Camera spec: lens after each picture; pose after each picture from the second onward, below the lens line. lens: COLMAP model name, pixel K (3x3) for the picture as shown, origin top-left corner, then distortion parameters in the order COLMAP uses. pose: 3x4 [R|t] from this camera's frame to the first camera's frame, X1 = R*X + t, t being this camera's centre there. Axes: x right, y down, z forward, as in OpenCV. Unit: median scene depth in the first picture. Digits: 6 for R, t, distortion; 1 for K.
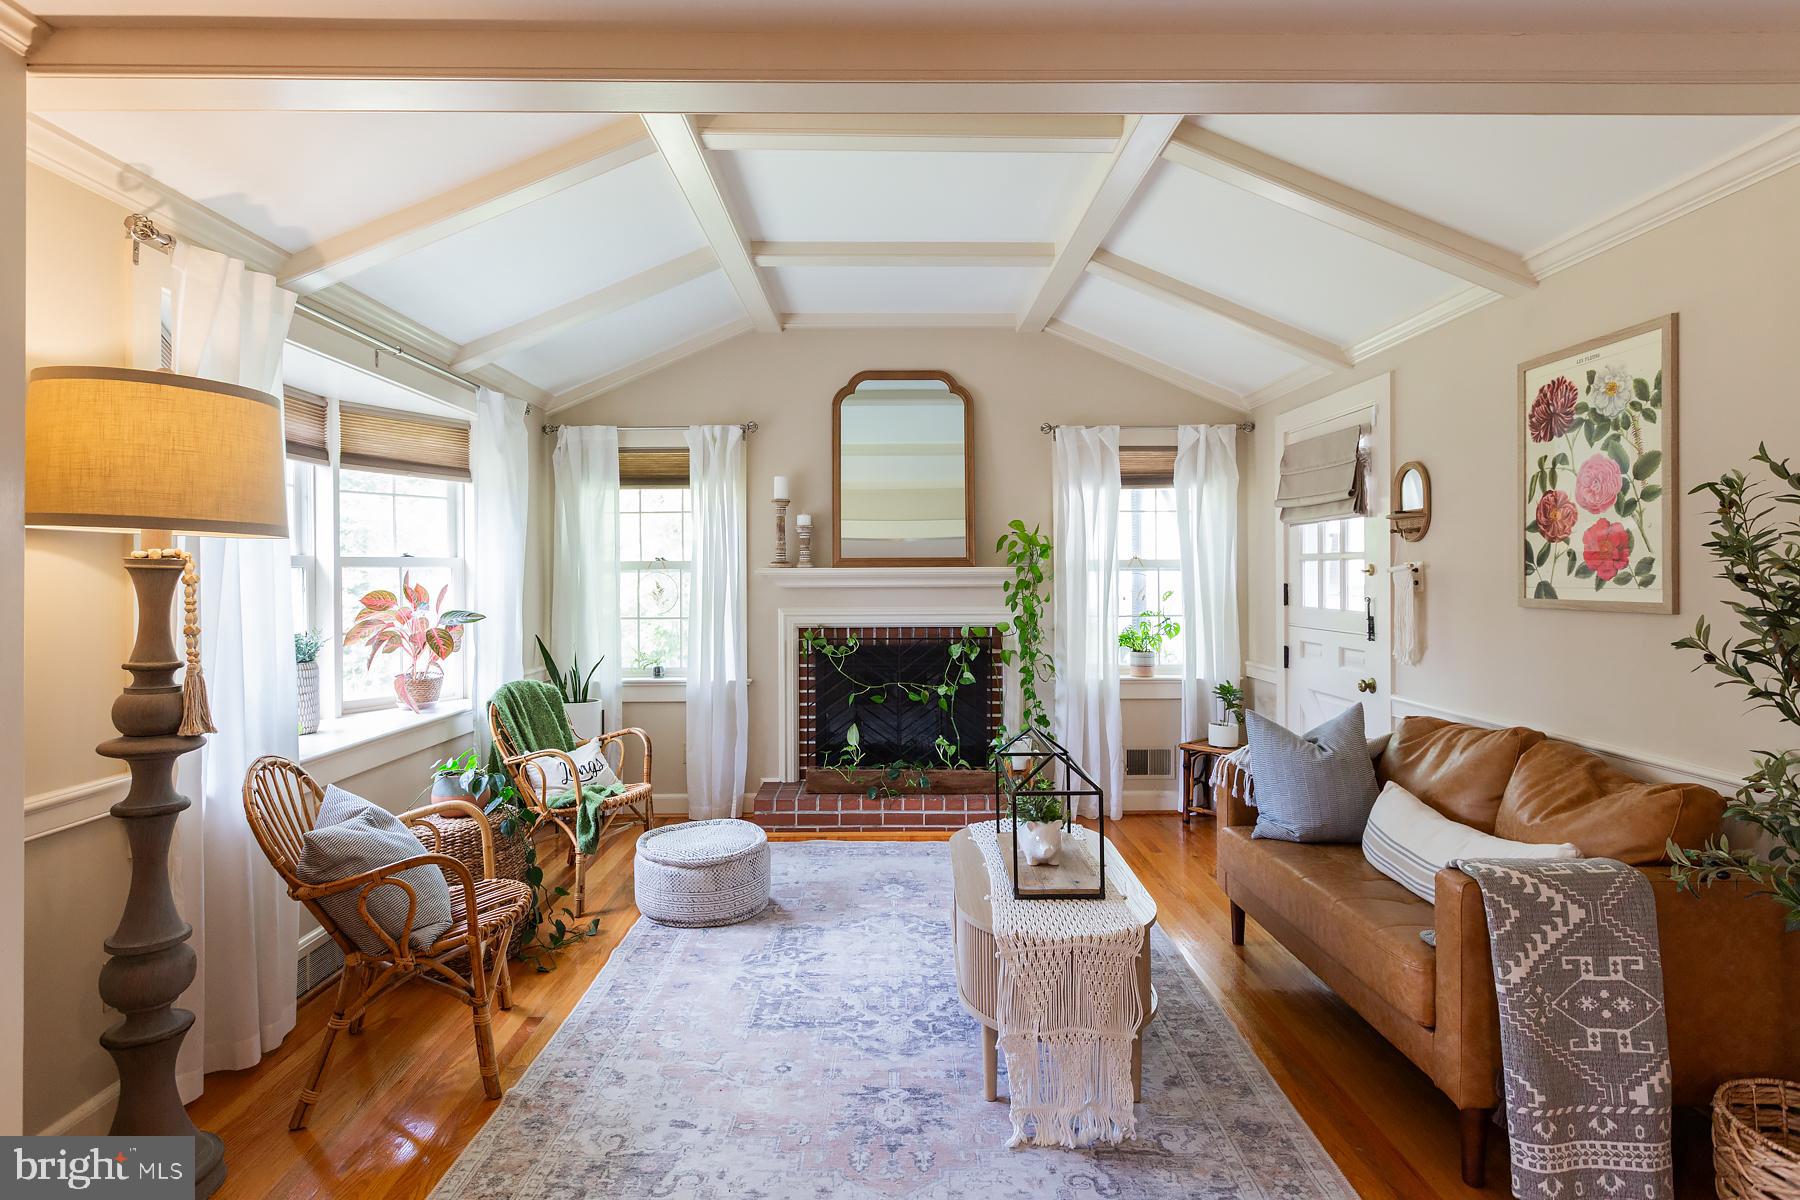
lens RADIAL K [[903.8, 0, 891.4], [0, 903.8, 581.6], [0, 0, 1]] dist [-0.002978, 0.000820]
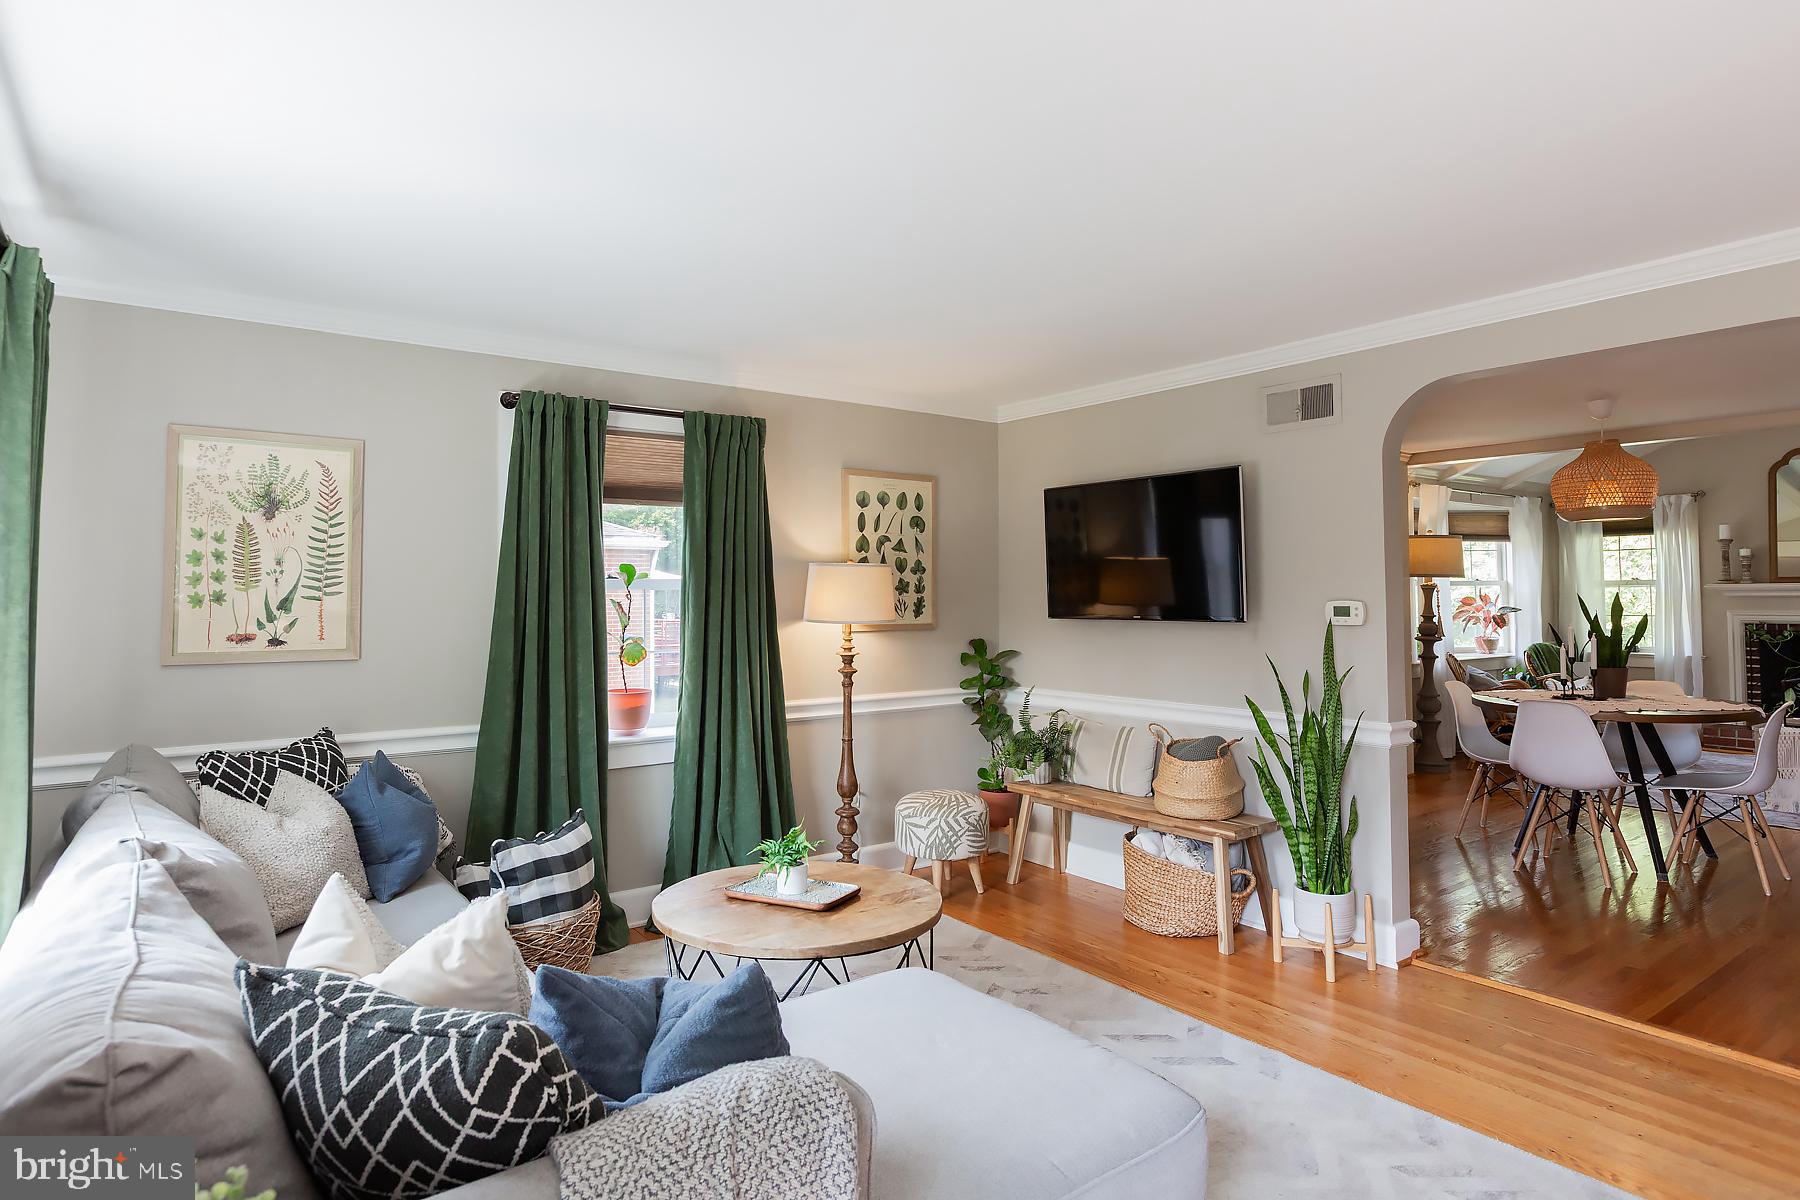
lens RADIAL K [[1011.8, 0, 878.7], [0, 1011.8, 561.0], [0, 0, 1]] dist [0.002528, 0.001456]
pose [[0.581589, -0.025181, -0.813093, 0.493387], [-0.002283, 0.999466, -0.032586, 0.006475], [0.813480, 0.020808, 0.581221, -1.312915]]
